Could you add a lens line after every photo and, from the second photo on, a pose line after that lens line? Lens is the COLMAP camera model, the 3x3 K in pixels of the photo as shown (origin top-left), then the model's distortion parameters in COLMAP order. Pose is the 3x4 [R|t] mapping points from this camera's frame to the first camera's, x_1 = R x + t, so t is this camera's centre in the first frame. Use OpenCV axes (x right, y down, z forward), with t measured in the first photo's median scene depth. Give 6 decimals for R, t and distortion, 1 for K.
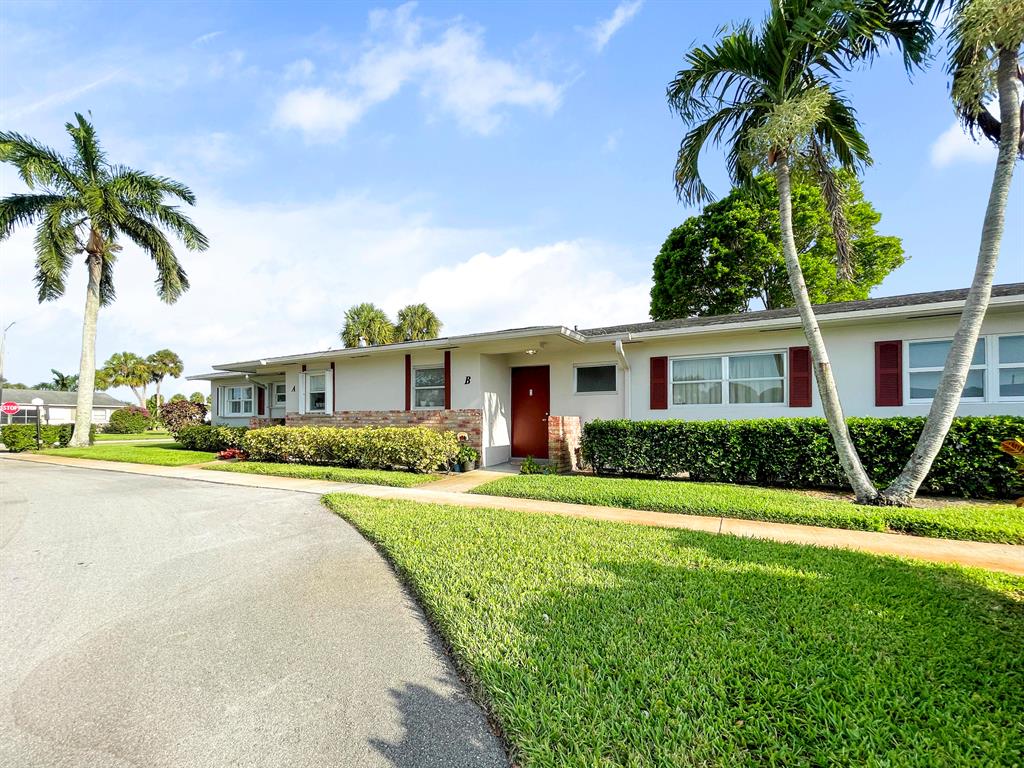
lens RADIAL K [[422.0, 0, 509.0], [0, 422.0, 378.9], [0, 0, 1]] dist [-0.000557, -0.000012]
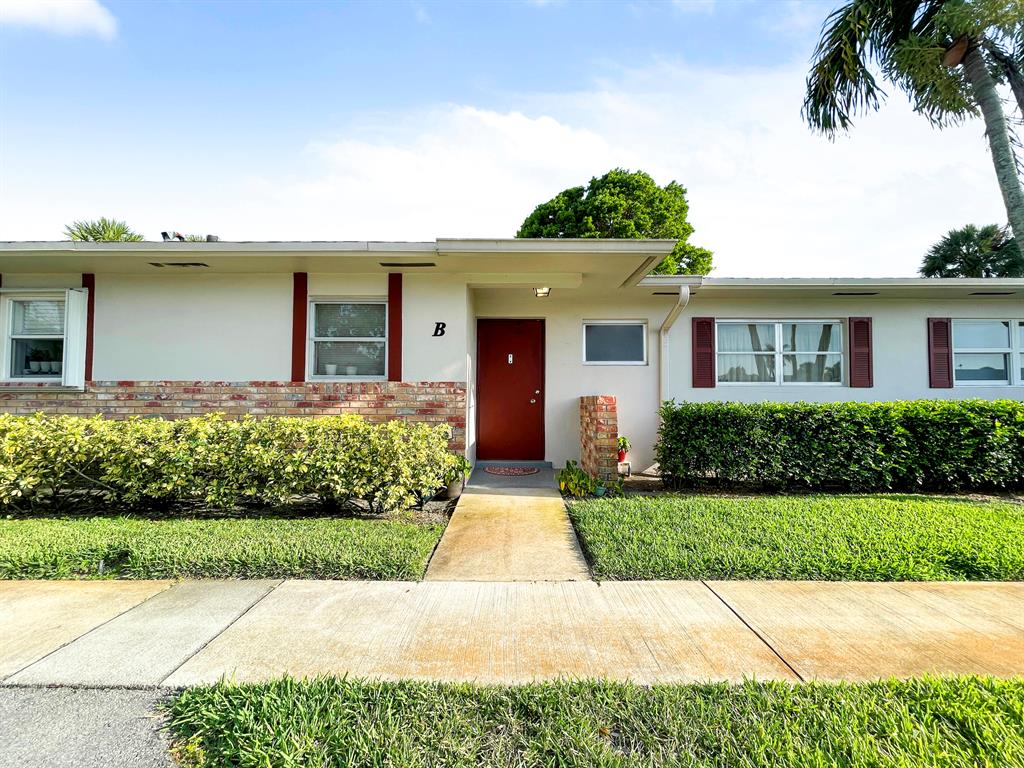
lens RADIAL K [[416.0, 0, 513.7], [0, 416.0, 367.8], [0, 0, 1]] dist [-0.000411, 0.000261]
pose [[0.885792, 0.038425, 0.462488, -0.257085], [-0.048878, 0.998748, 0.010636, 0.042124], [-0.461501, -0.032027, 0.886562, 0.463292]]
